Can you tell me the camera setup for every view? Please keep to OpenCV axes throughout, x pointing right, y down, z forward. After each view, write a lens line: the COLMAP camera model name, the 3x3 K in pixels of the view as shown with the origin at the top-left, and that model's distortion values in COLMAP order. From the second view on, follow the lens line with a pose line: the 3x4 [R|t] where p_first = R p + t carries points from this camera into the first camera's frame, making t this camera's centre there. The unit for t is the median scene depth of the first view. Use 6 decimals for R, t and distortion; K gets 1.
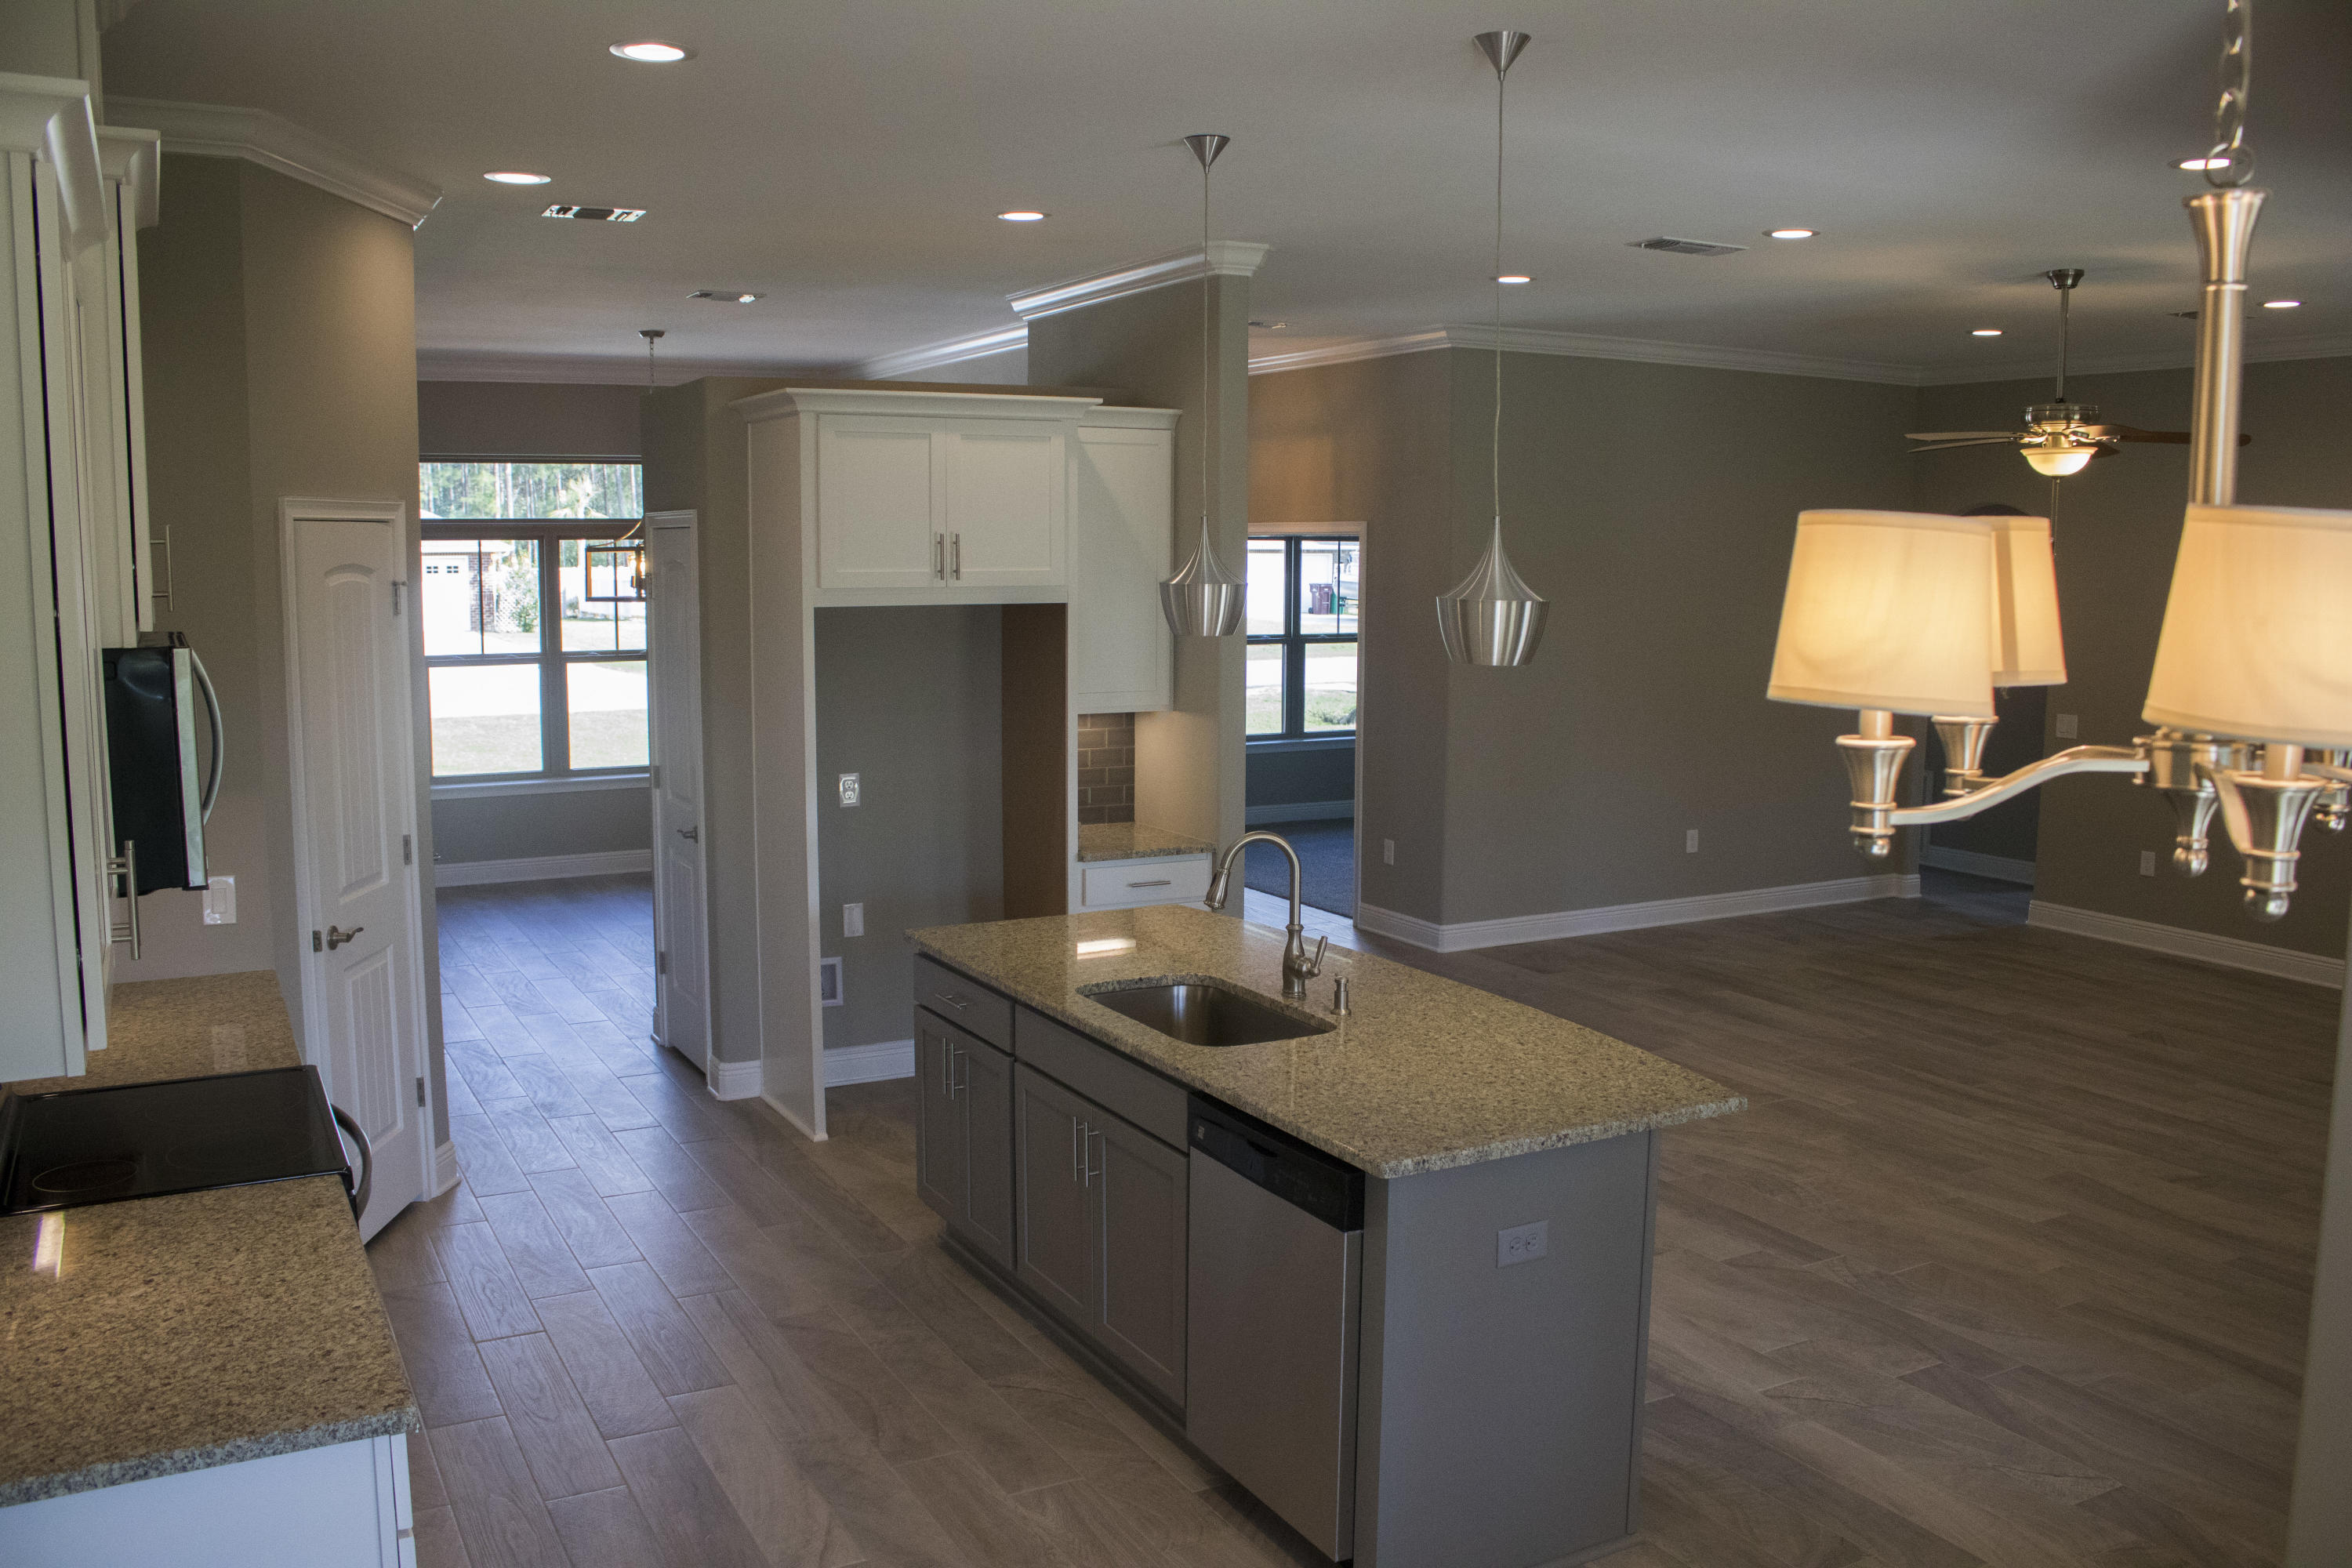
lens RADIAL K [[1909.3, 0, 1176.0], [0, 1909.3, 784.0], [0, 0, 1]] dist [-0.155758, 0.151825]
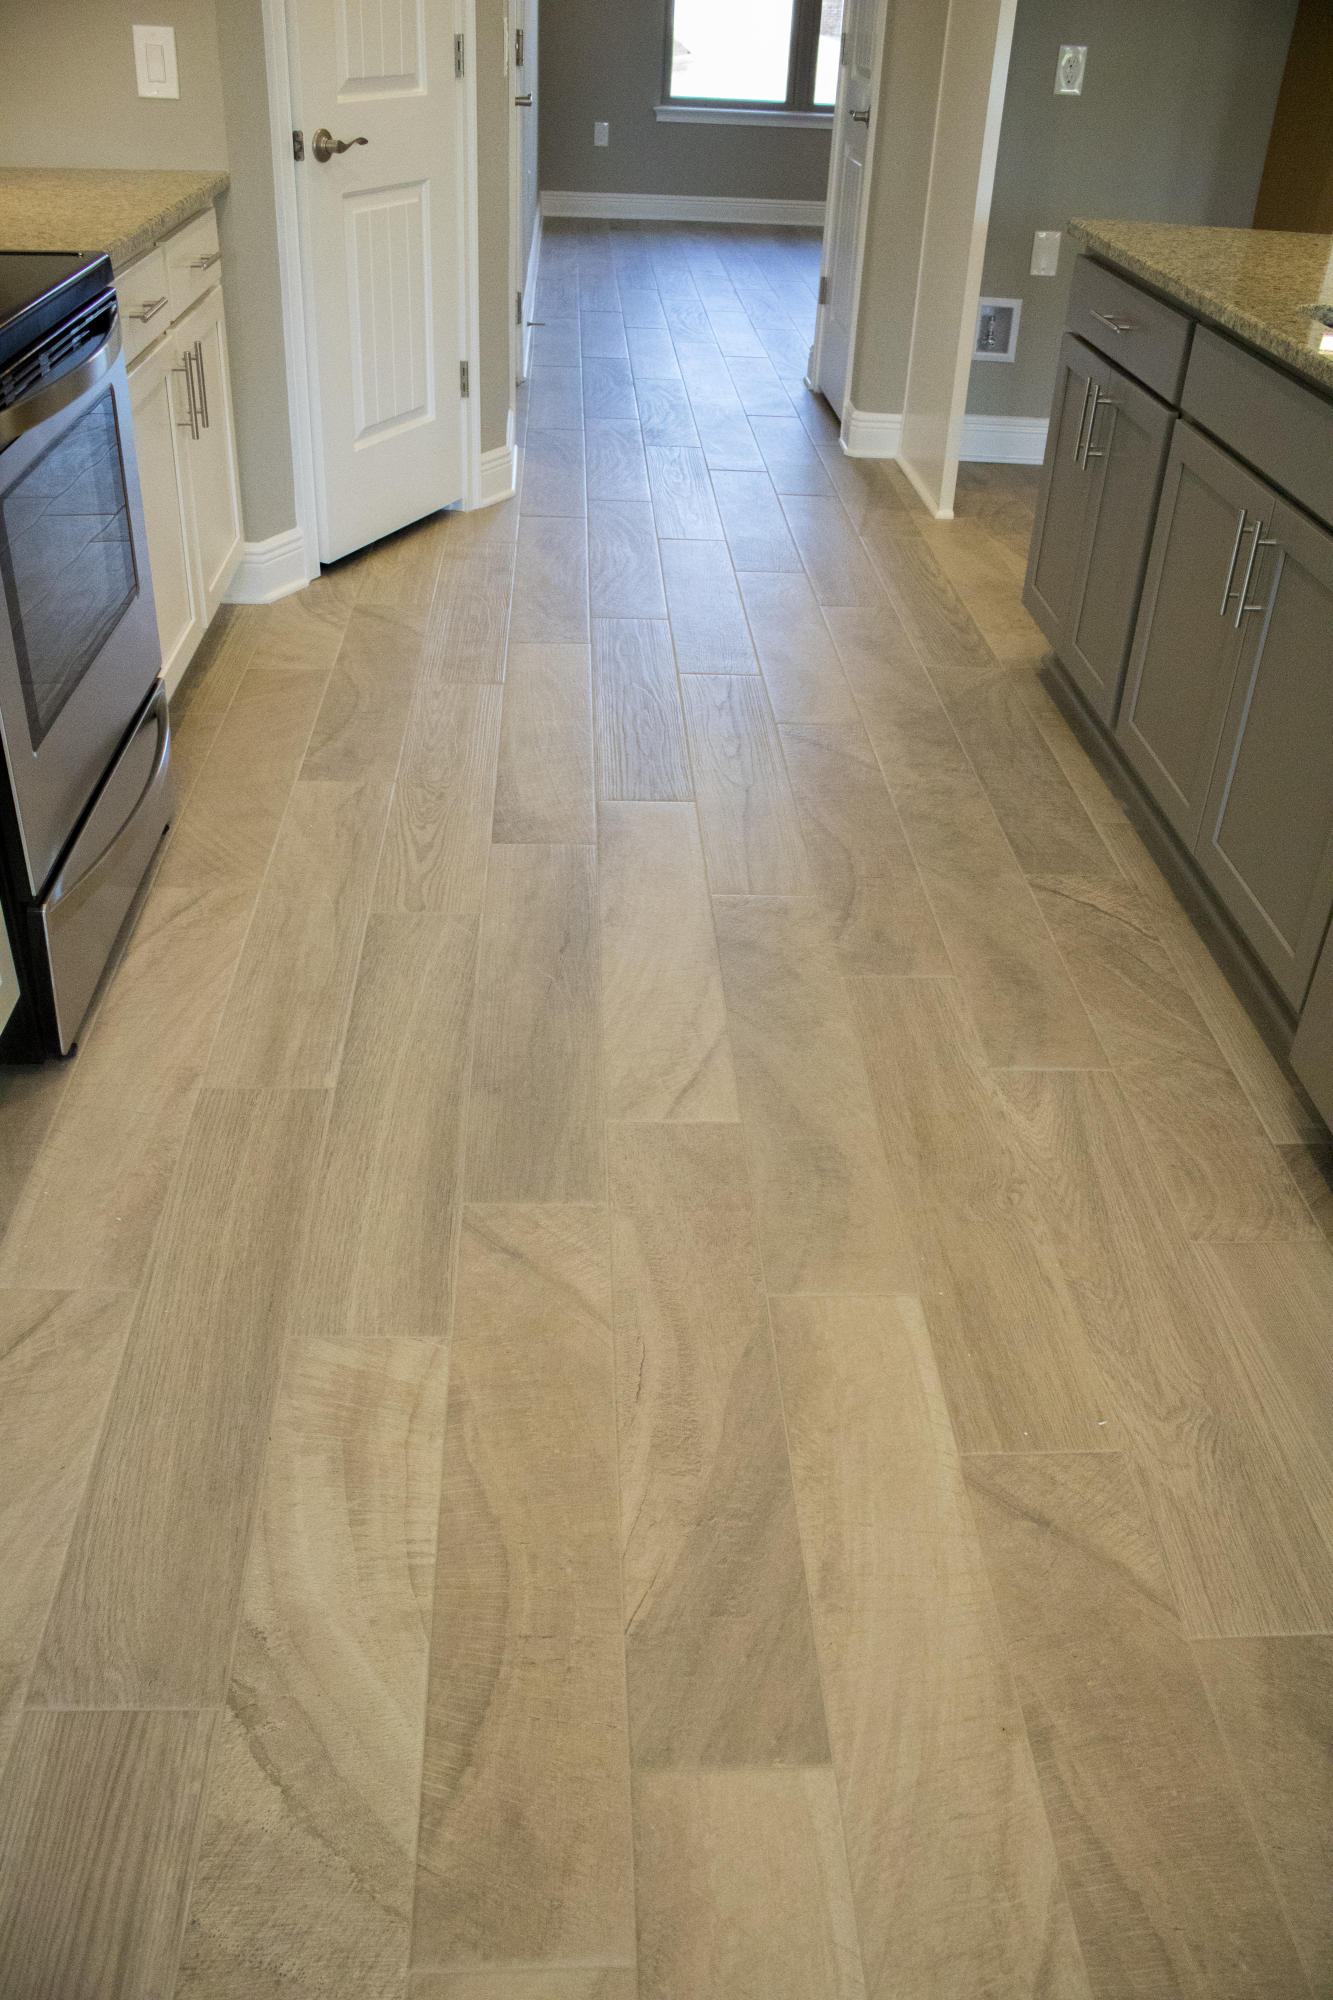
lens RADIAL K [[1623.6, 0, 661.9], [0, 1623.6, 970.4], [0, 0, 1]] dist [-0.155758, 0.151825]
pose [[0.896794, 0.266422, -0.353242, -0.002044], [-0.090273, 0.891763, 0.443406, 0.085497], [0.433142, -0.365756, 0.823779, 0.388518]]
